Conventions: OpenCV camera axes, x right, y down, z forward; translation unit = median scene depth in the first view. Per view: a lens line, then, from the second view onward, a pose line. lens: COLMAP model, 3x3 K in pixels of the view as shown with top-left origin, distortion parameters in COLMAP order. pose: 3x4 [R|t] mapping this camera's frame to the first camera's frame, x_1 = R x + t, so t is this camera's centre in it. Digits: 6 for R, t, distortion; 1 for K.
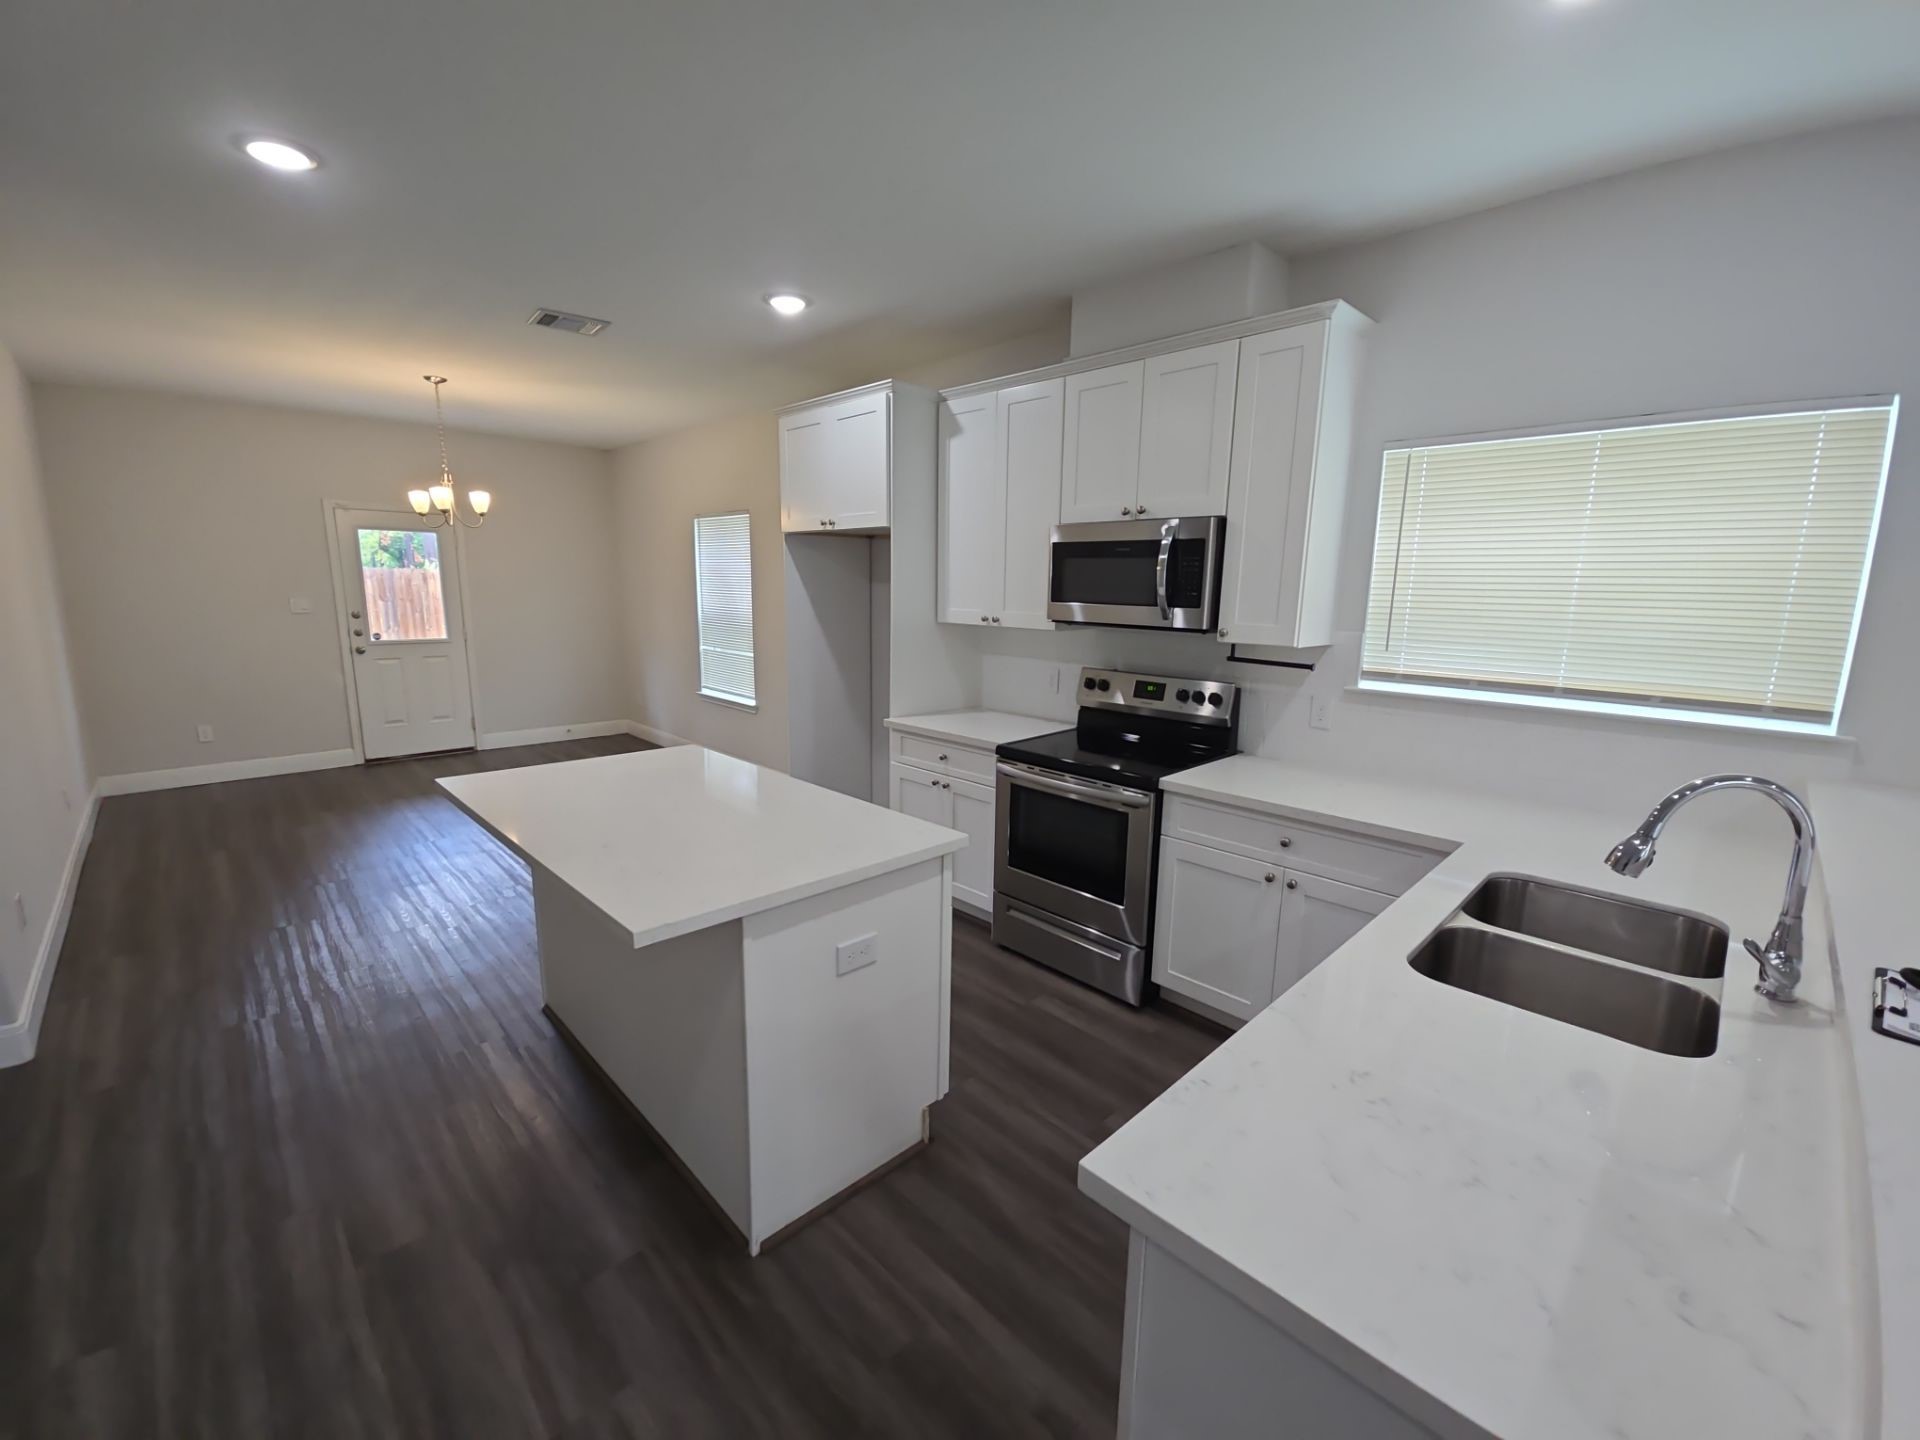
lens RADIAL K [[782.0, 0, 953.5], [0, 782.0, 726.5], [0, 0, 1]] dist [0.001683, -0.004768]
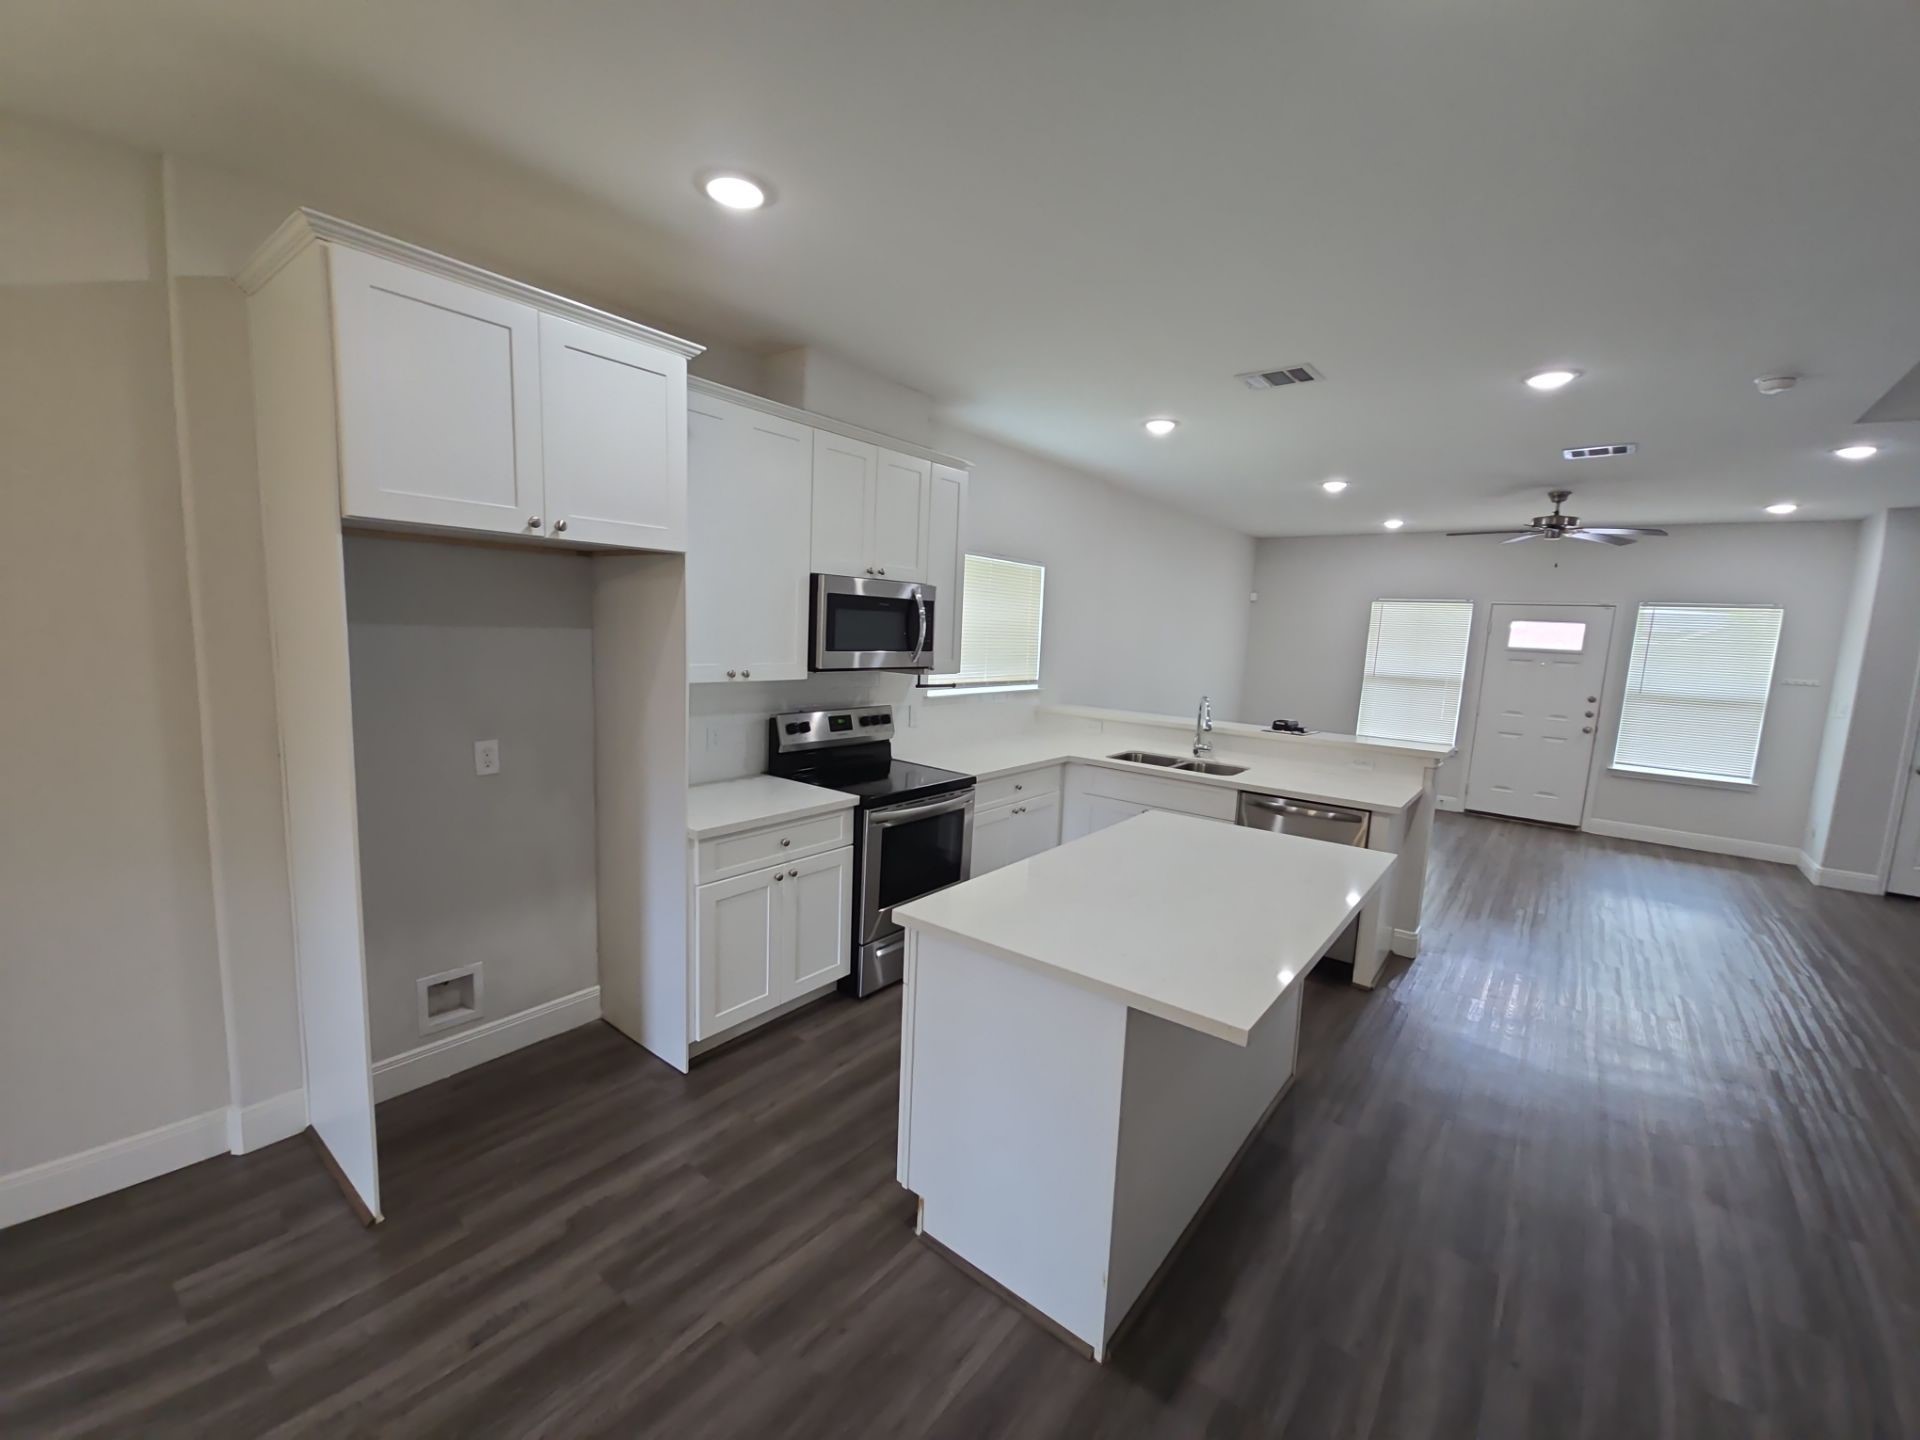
lens RADIAL K [[782.0, 0, 961.6], [0, 782.0, 730.5], [0, 0, 1]] dist [0.001683, -0.004768]
pose [[-0.130659, -0.153873, 0.979414, -0.914597], [0.136686, 0.975653, 0.171516, -0.212495], [-0.981960, 0.156282, -0.106445, 0.971412]]
